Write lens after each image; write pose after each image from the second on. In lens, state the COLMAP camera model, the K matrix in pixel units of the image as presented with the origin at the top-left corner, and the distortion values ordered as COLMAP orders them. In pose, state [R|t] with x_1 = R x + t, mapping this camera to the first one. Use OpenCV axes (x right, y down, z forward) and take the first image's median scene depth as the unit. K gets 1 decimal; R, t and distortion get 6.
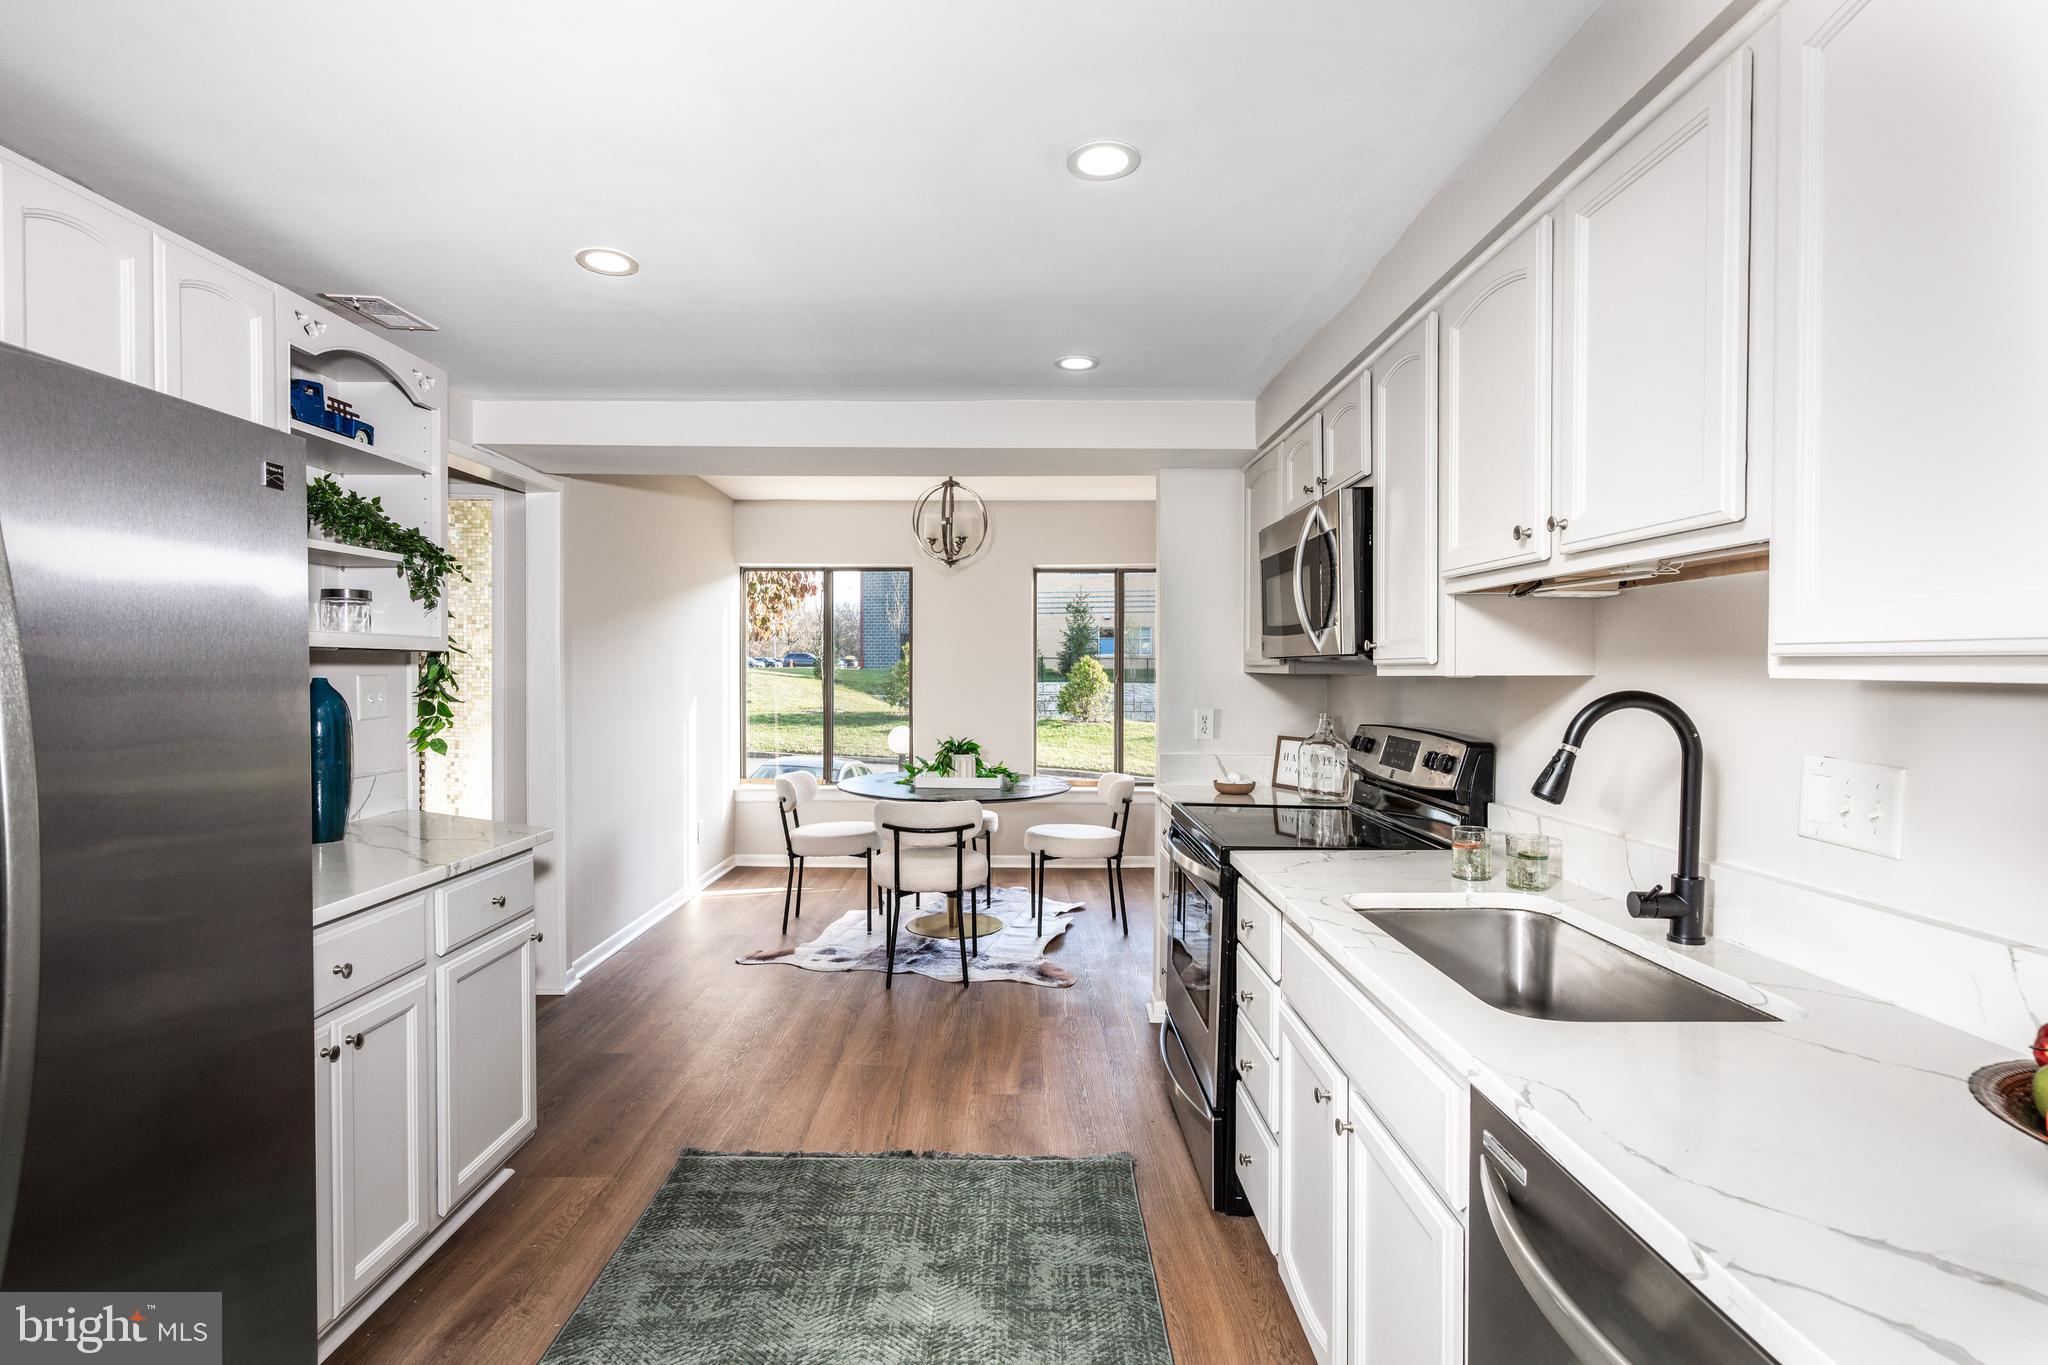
lens RADIAL K [[989.9, 0, 1022.6], [0, 989.9, 680.6], [0, 0, 1]] dist [0.000342, 0.002431]
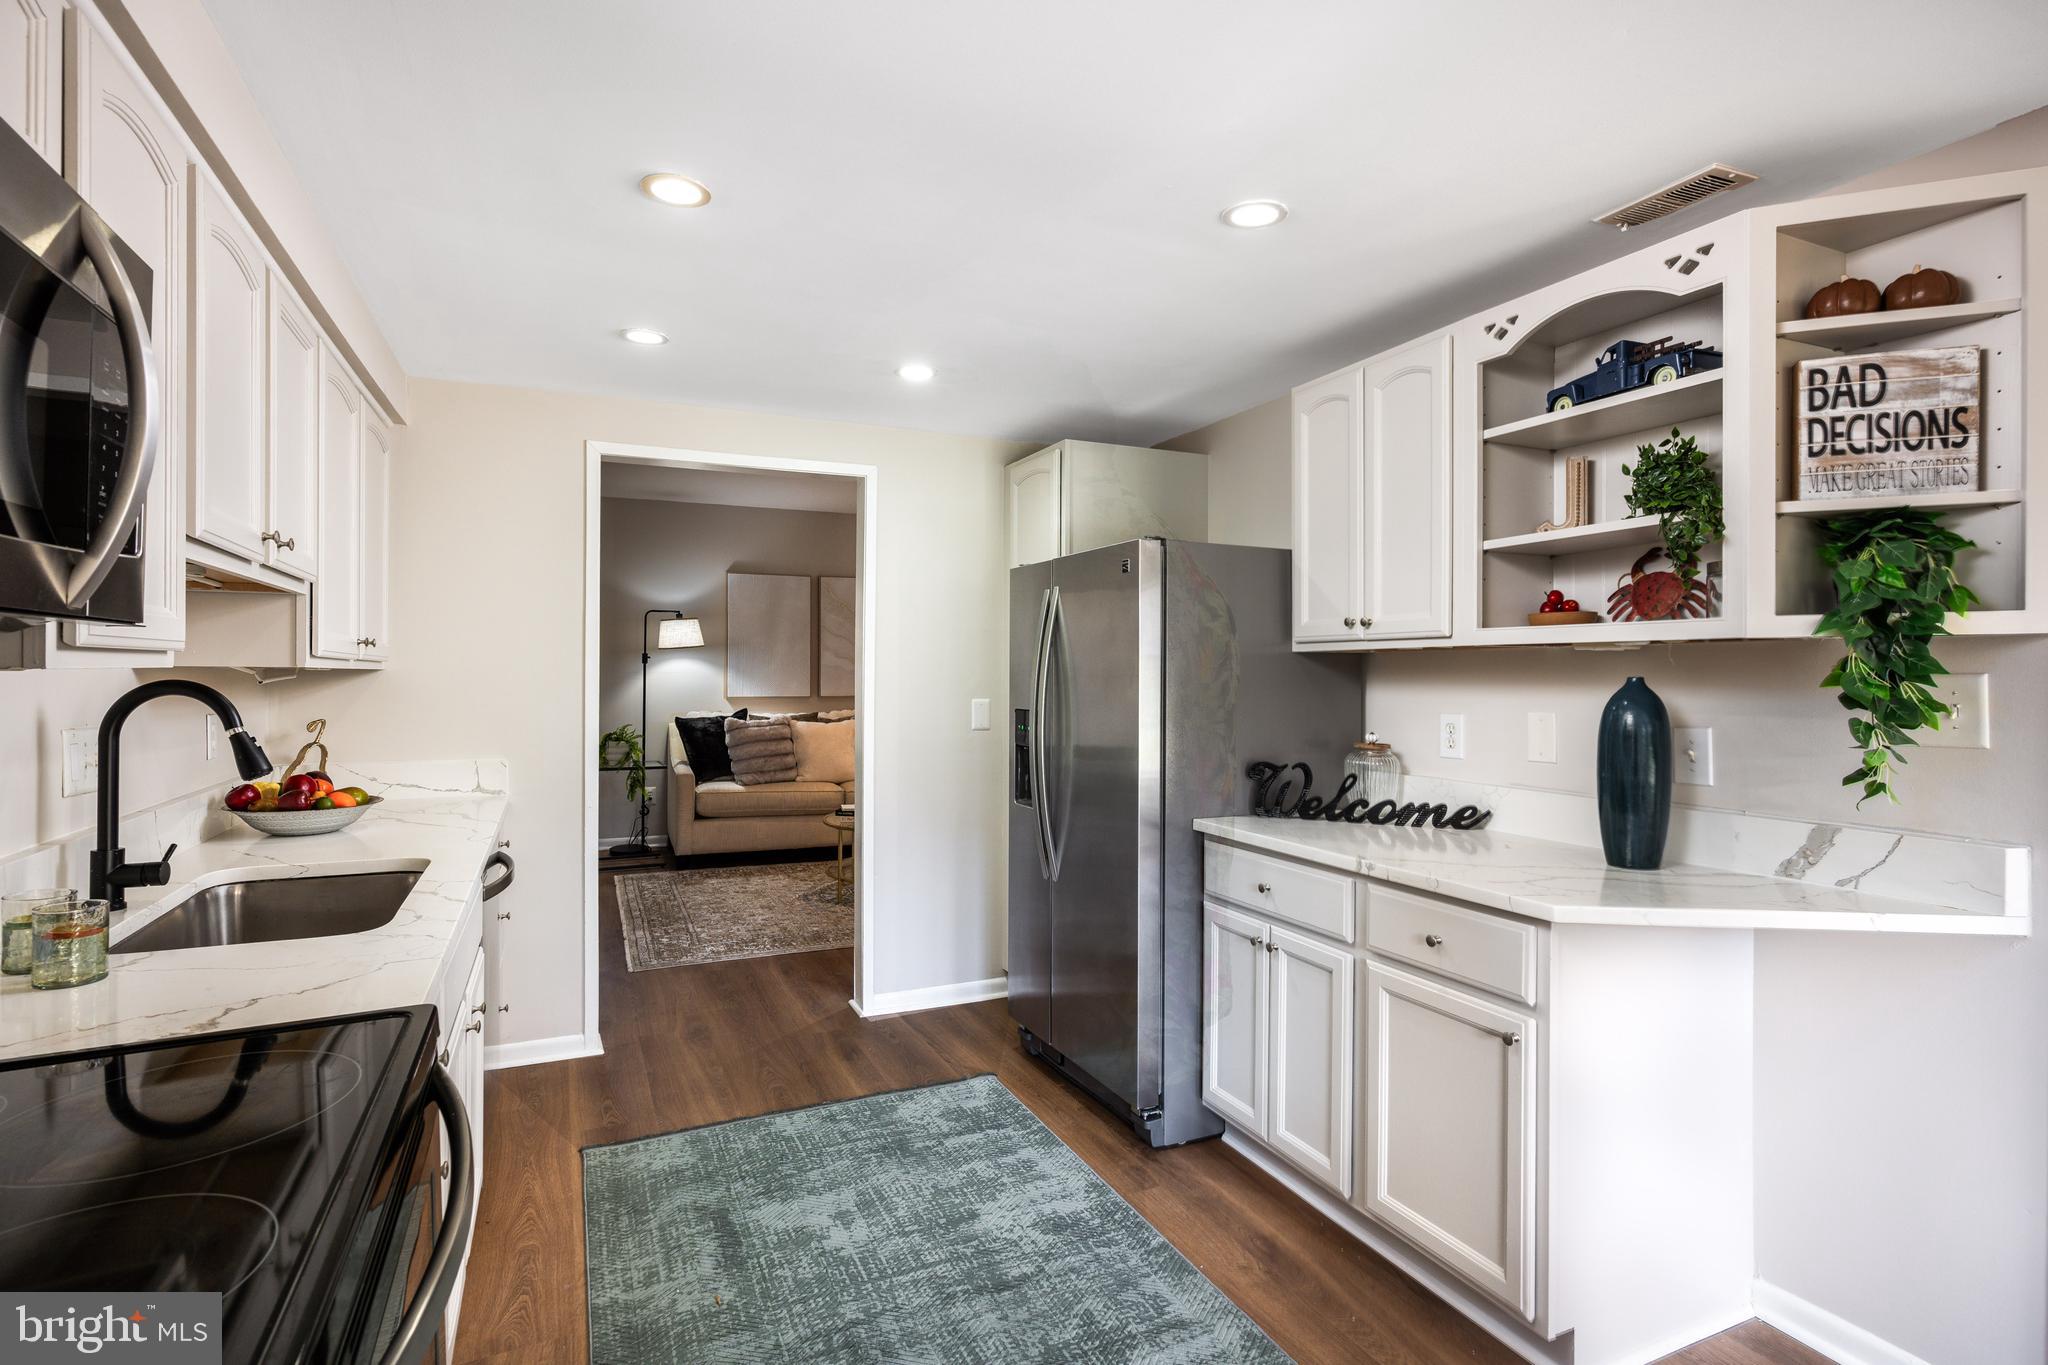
lens RADIAL K [[989.9, 0, 1017.4], [0, 989.9, 670.2], [0, 0, 1]] dist [0.000342, 0.002431]
pose [[-0.910191, -0.013126, -0.413980, 0.152137], [-0.017642, 0.999819, 0.007086, -0.012909], [0.413812, 0.013753, -0.910258, 1.940665]]
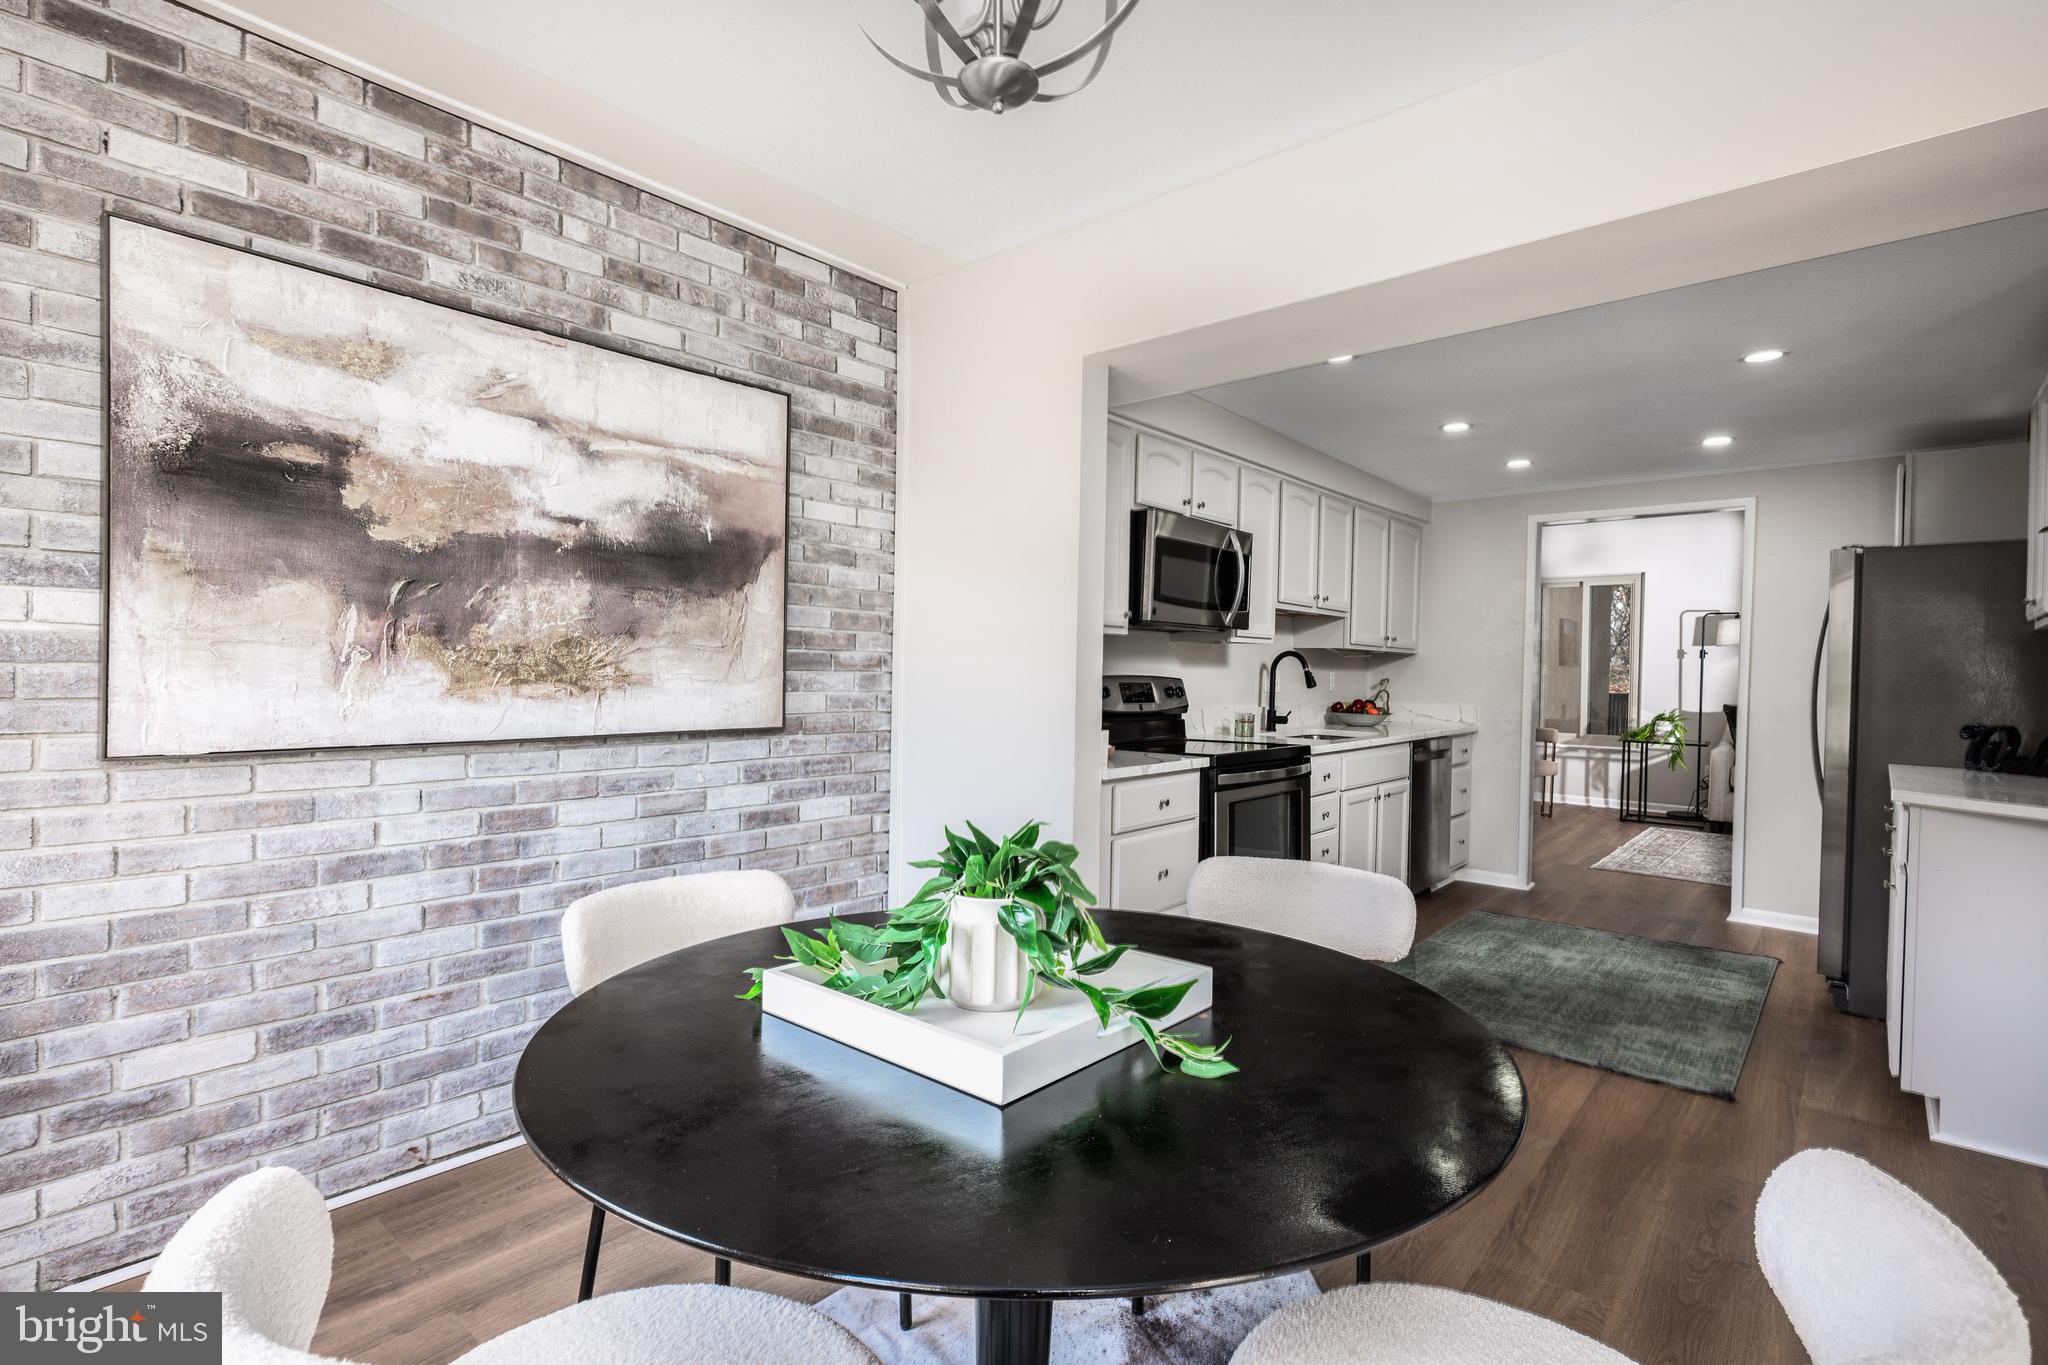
lens RADIAL K [[989.9, 0, 1020.7], [0, 989.9, 678.6], [0, 0, 1]] dist [0.000342, 0.002431]
pose [[-0.755228, -0.031946, 0.654683, -0.529449], [-0.017988, 0.999446, 0.028020, 0.021778], [-0.655215, 0.009385, -0.755384, 2.957845]]
